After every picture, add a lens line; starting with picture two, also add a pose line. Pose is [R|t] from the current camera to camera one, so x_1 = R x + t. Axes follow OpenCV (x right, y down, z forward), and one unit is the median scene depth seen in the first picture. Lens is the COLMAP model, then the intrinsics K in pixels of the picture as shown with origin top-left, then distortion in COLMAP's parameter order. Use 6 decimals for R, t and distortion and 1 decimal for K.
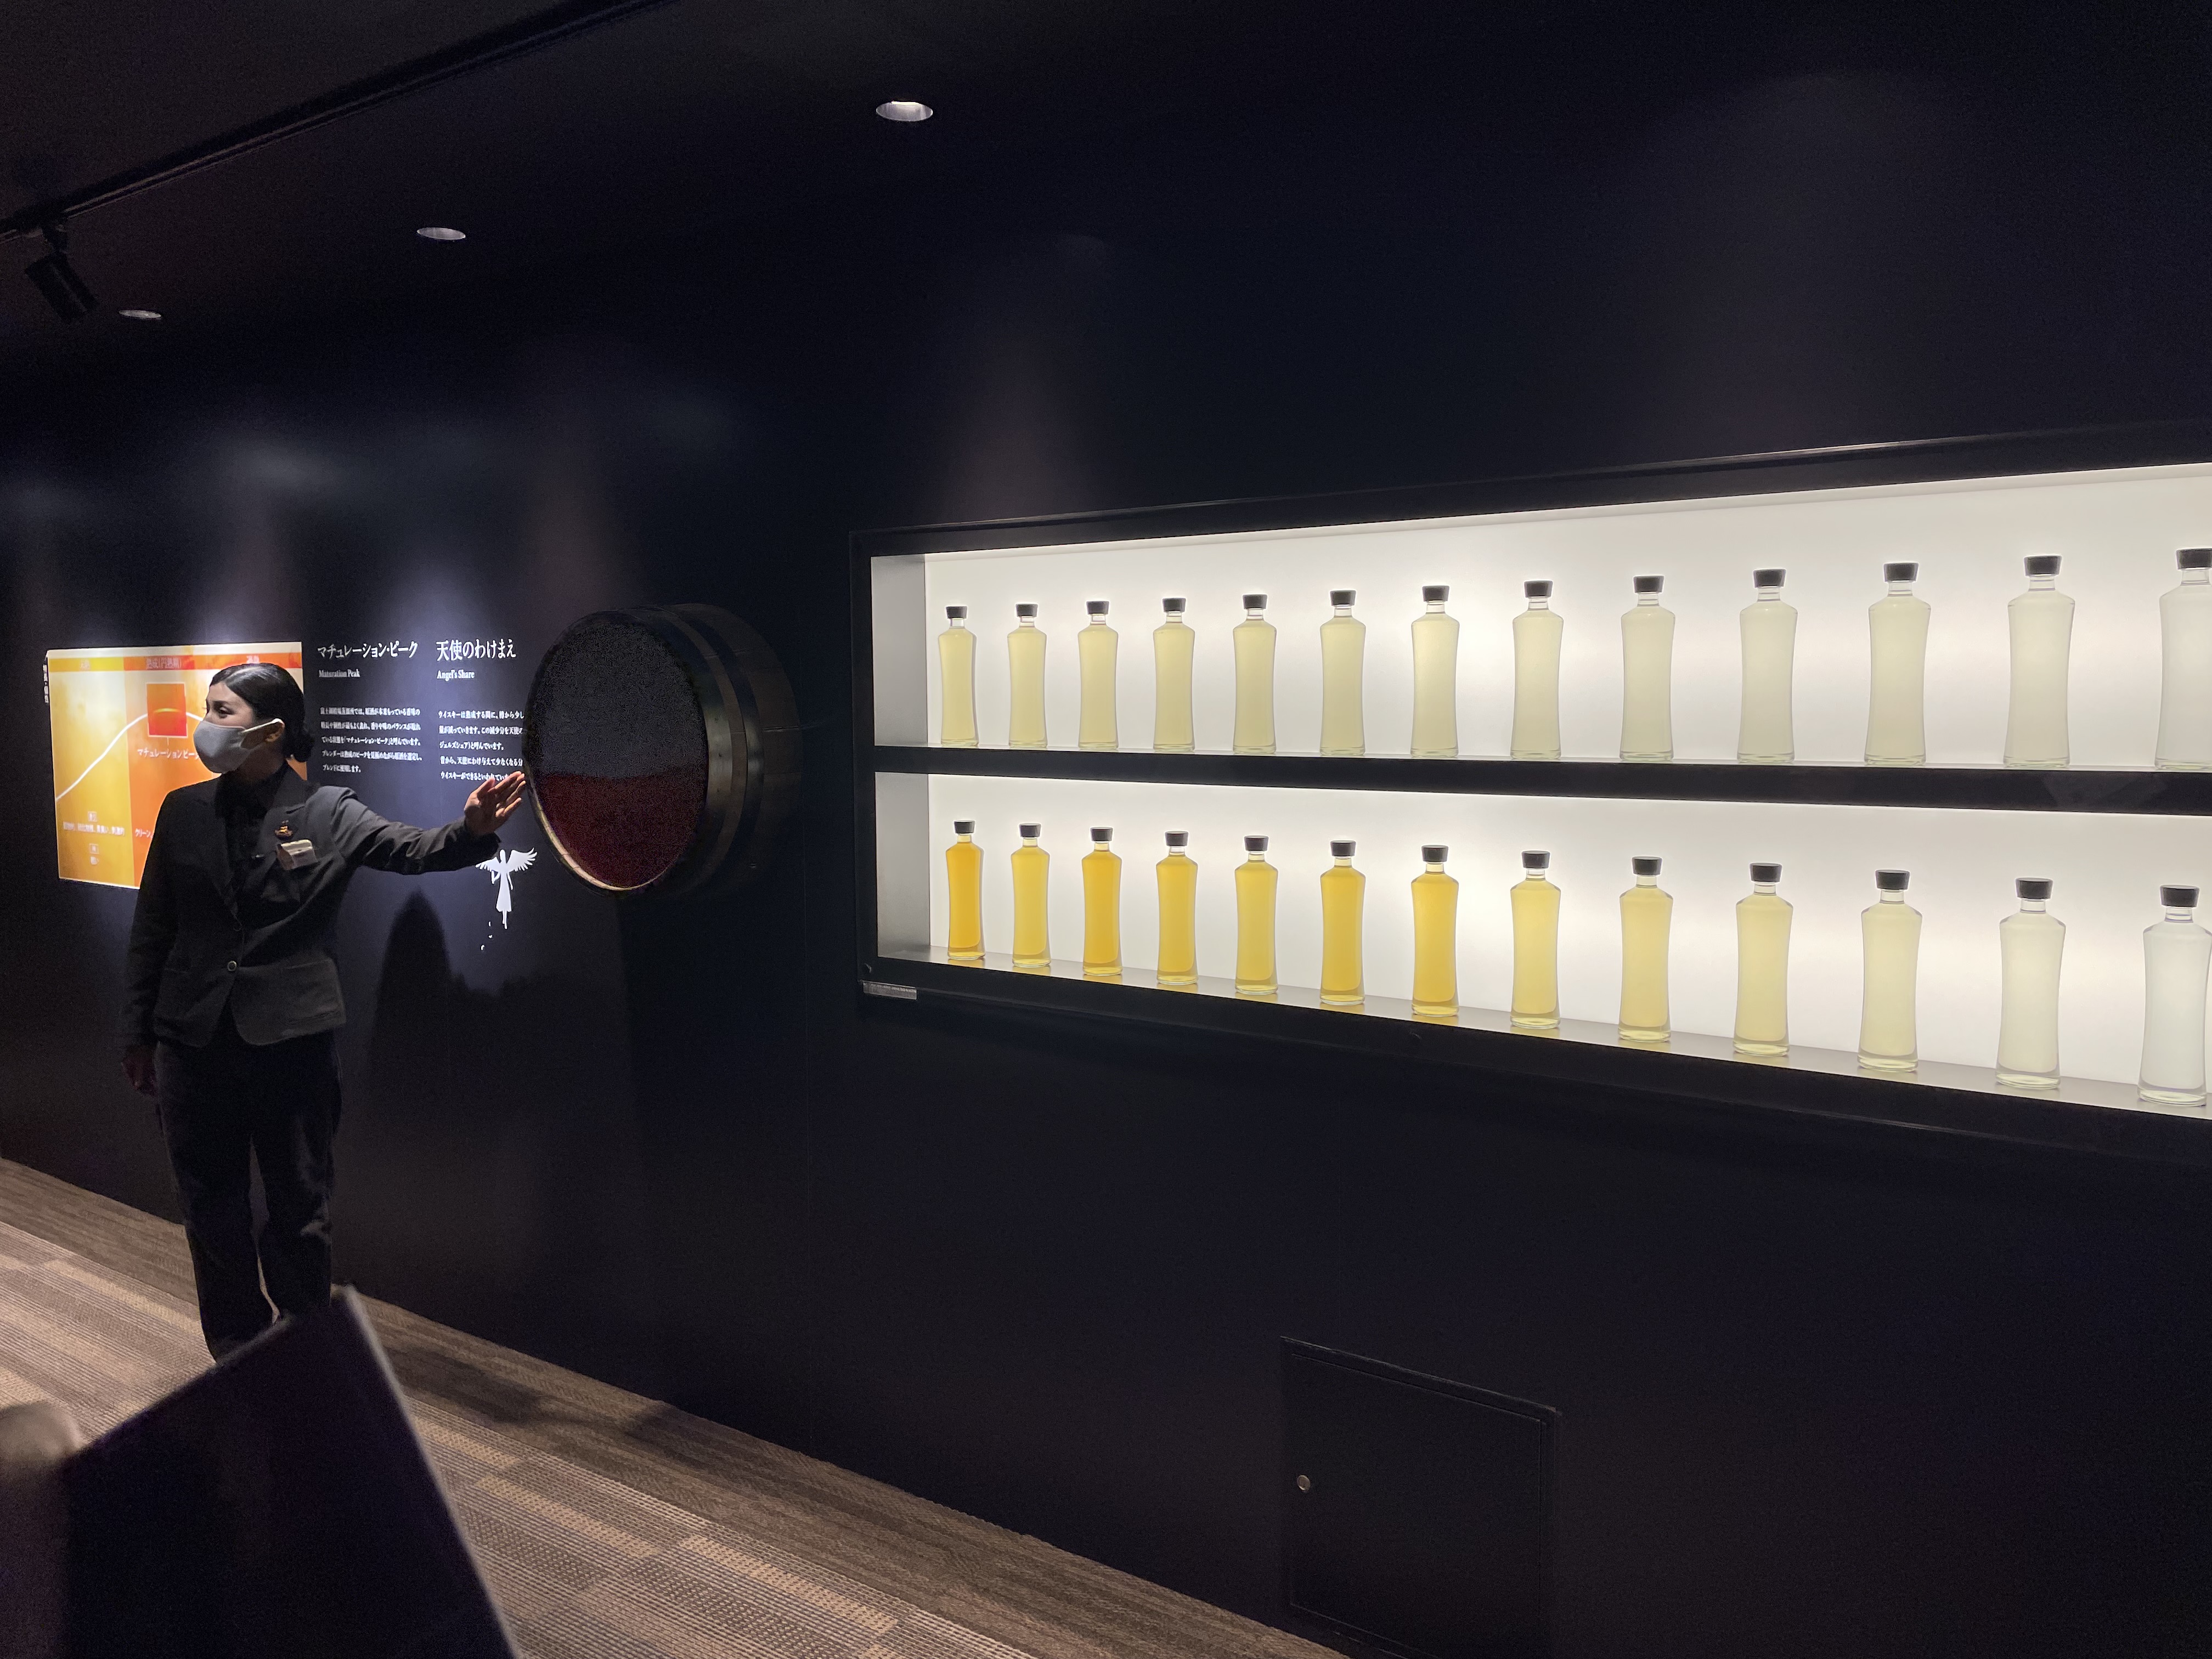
lens RADIAL K [[1673.9, 0, 1143.8], [0, 1673.9, 828.4], [0, 0, 1]] dist [0.099263, -0.118974]
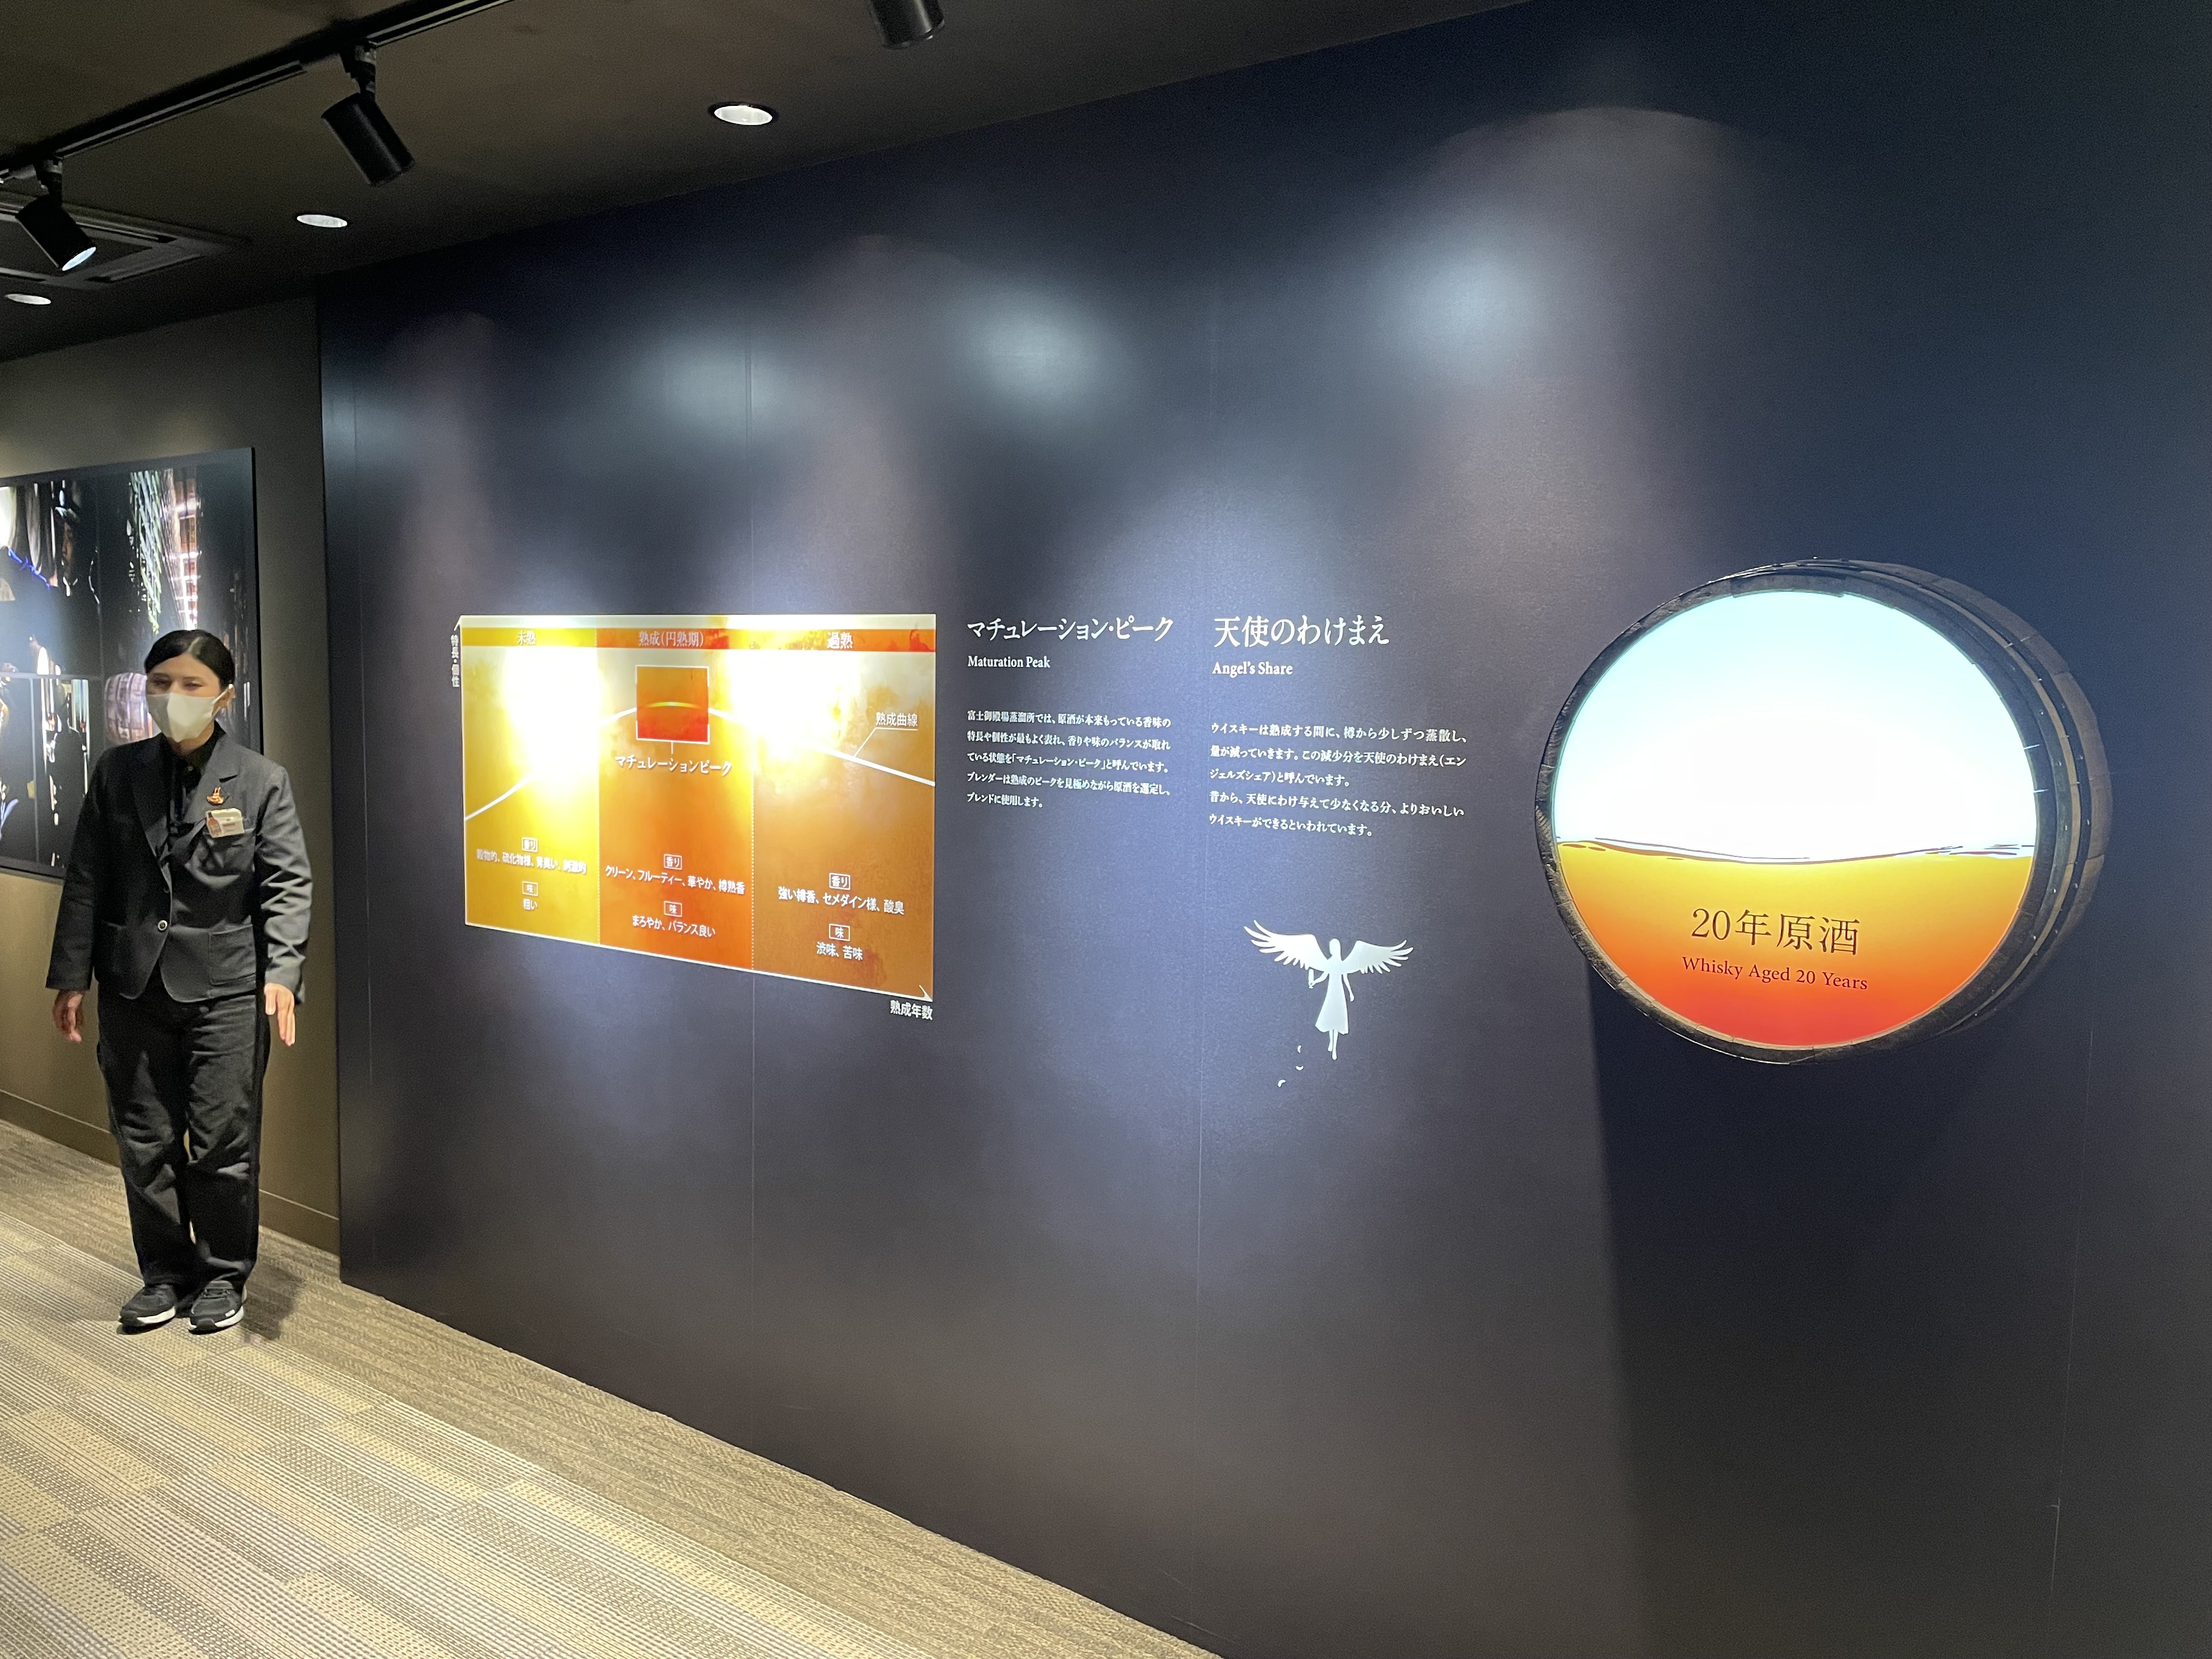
lens RADIAL K [[1673.9, 0, 1099.6], [0, 1673.9, 832.6], [0, 0, 1]] dist [0.099263, -0.118974]
pose [[0.999814, 0.018651, -0.004826, -0.065715], [-0.018551, 0.999627, 0.020040, -0.005564], [0.005198, -0.019947, 0.999788, 0.049744]]
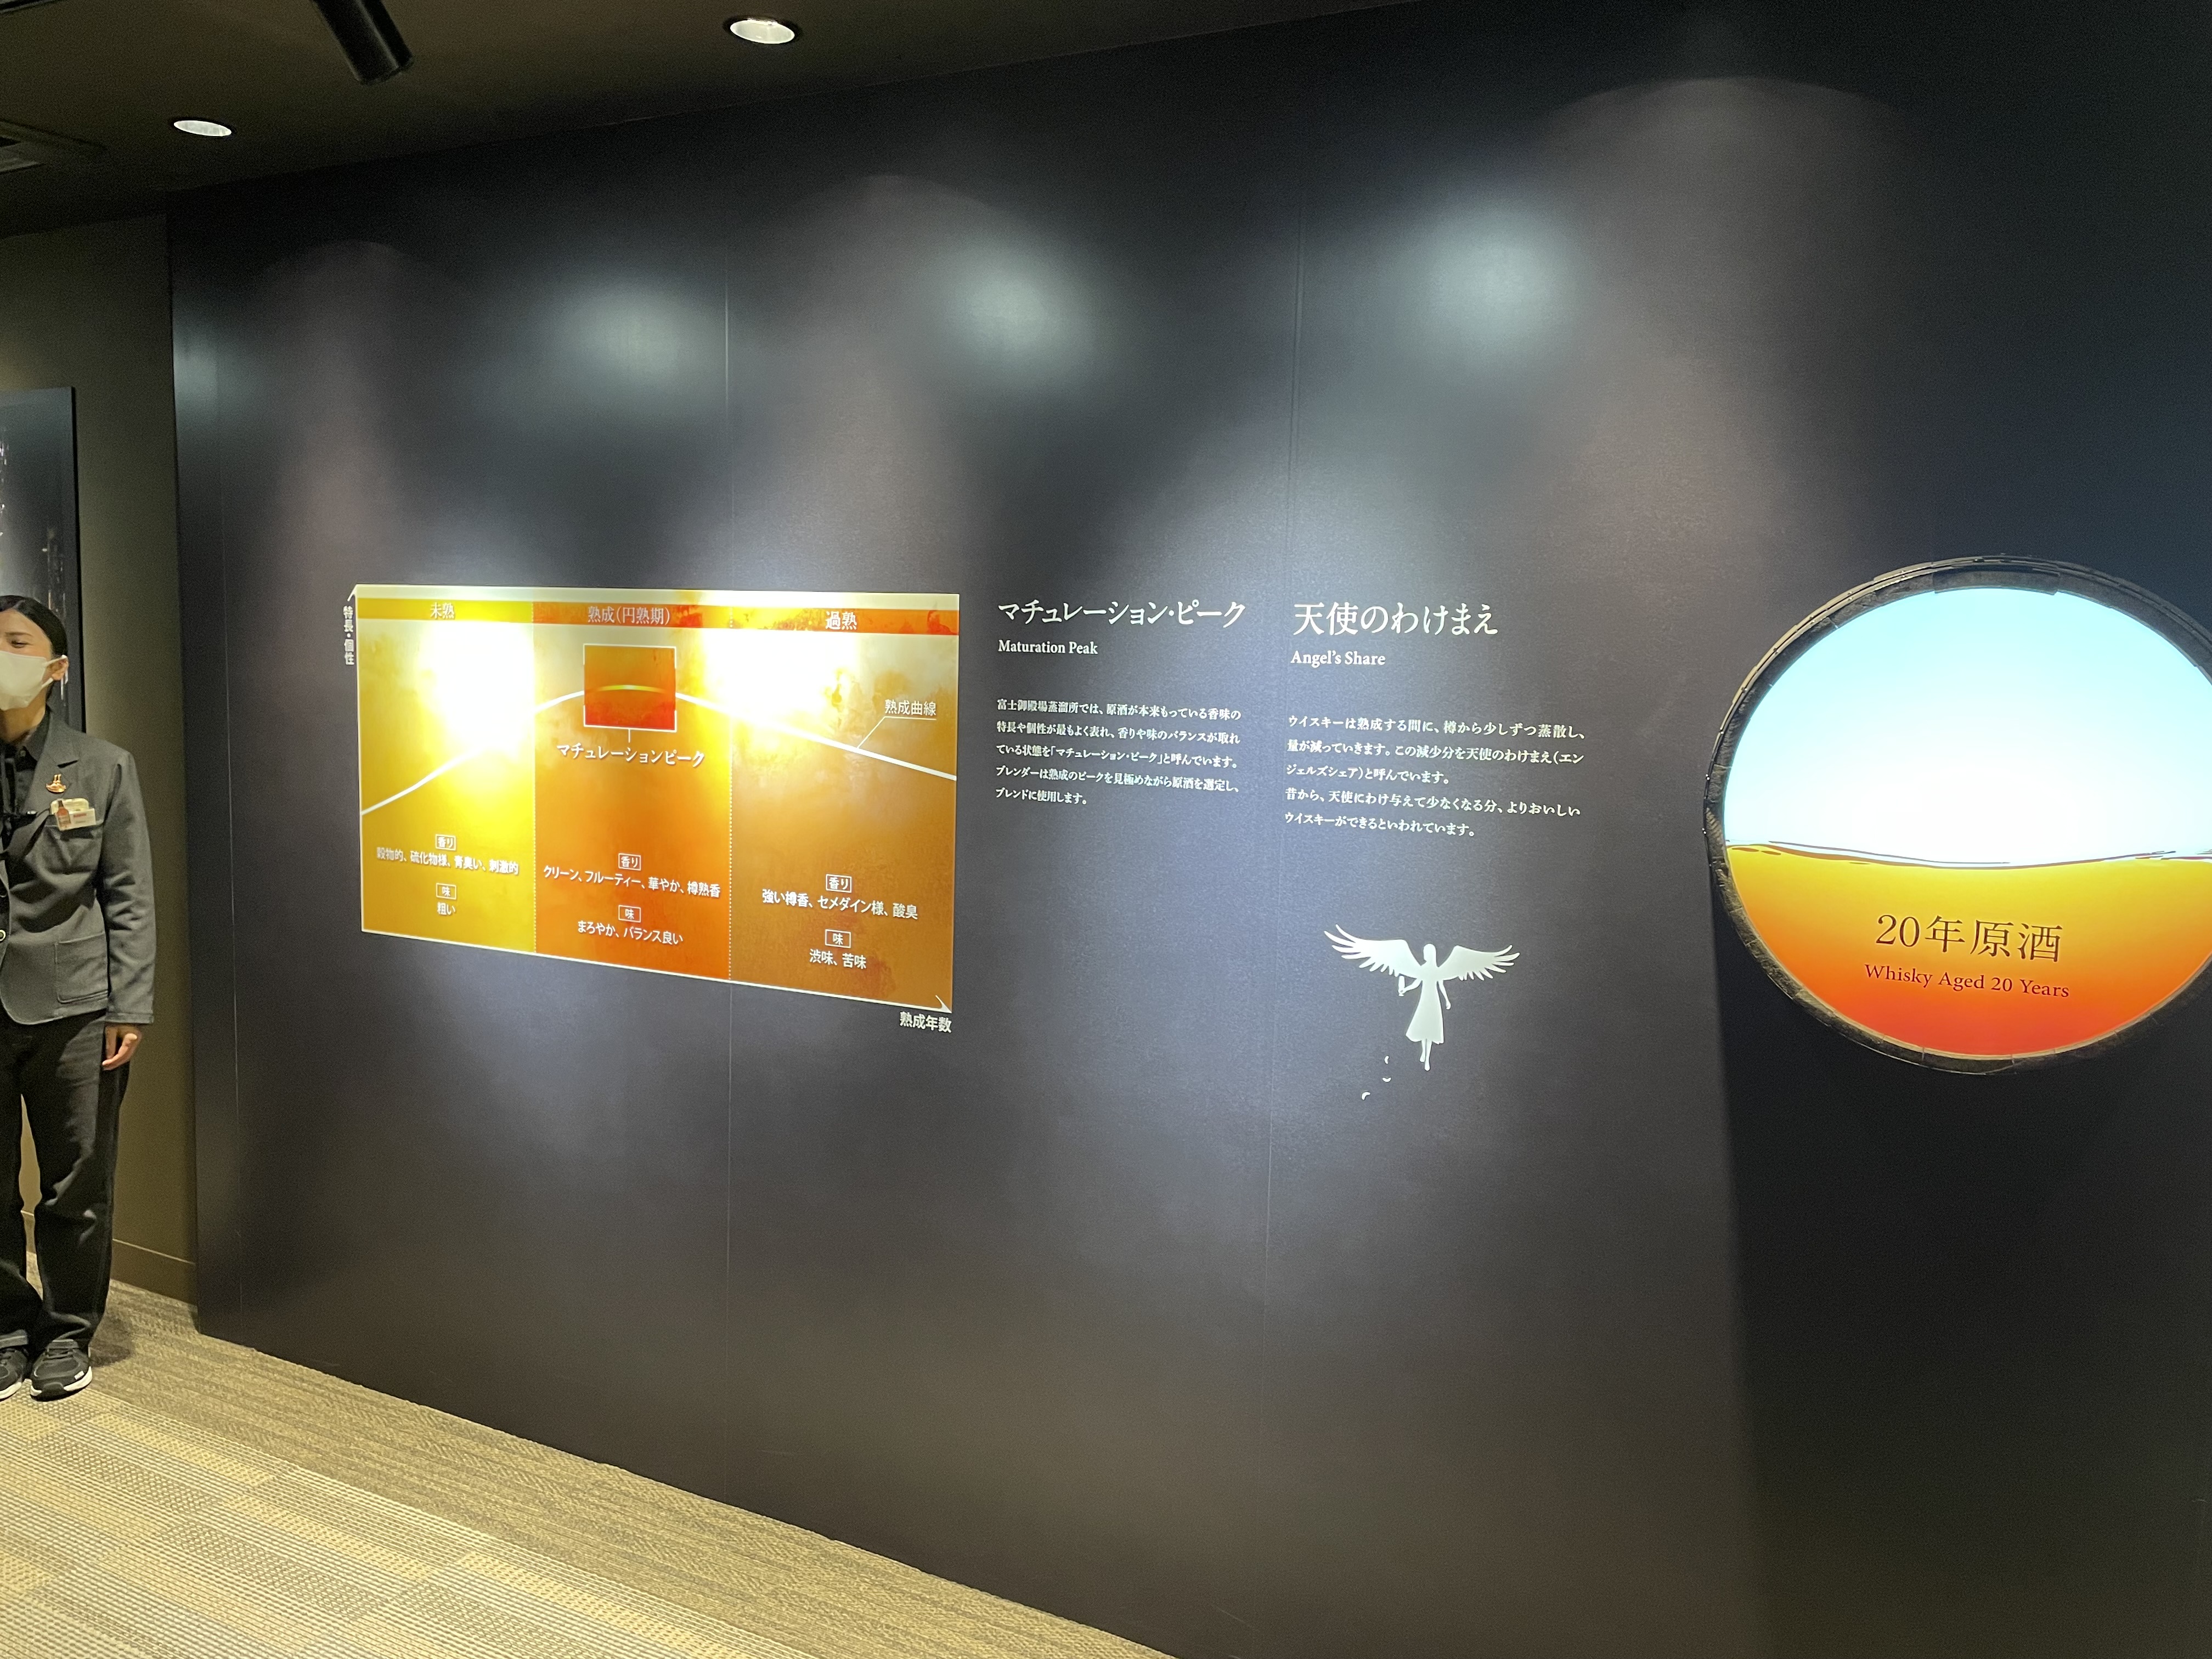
lens RADIAL K [[1673.9, 0, 1077.1], [0, 1673.9, 841.2], [0, 0, 1]] dist [0.099263, -0.118974]
pose [[0.989179, 0.014182, 0.146024, -0.084011], [-0.019472, 0.999202, 0.034863, -0.006191], [-0.145413, -0.037330, 0.988667, 0.057754]]
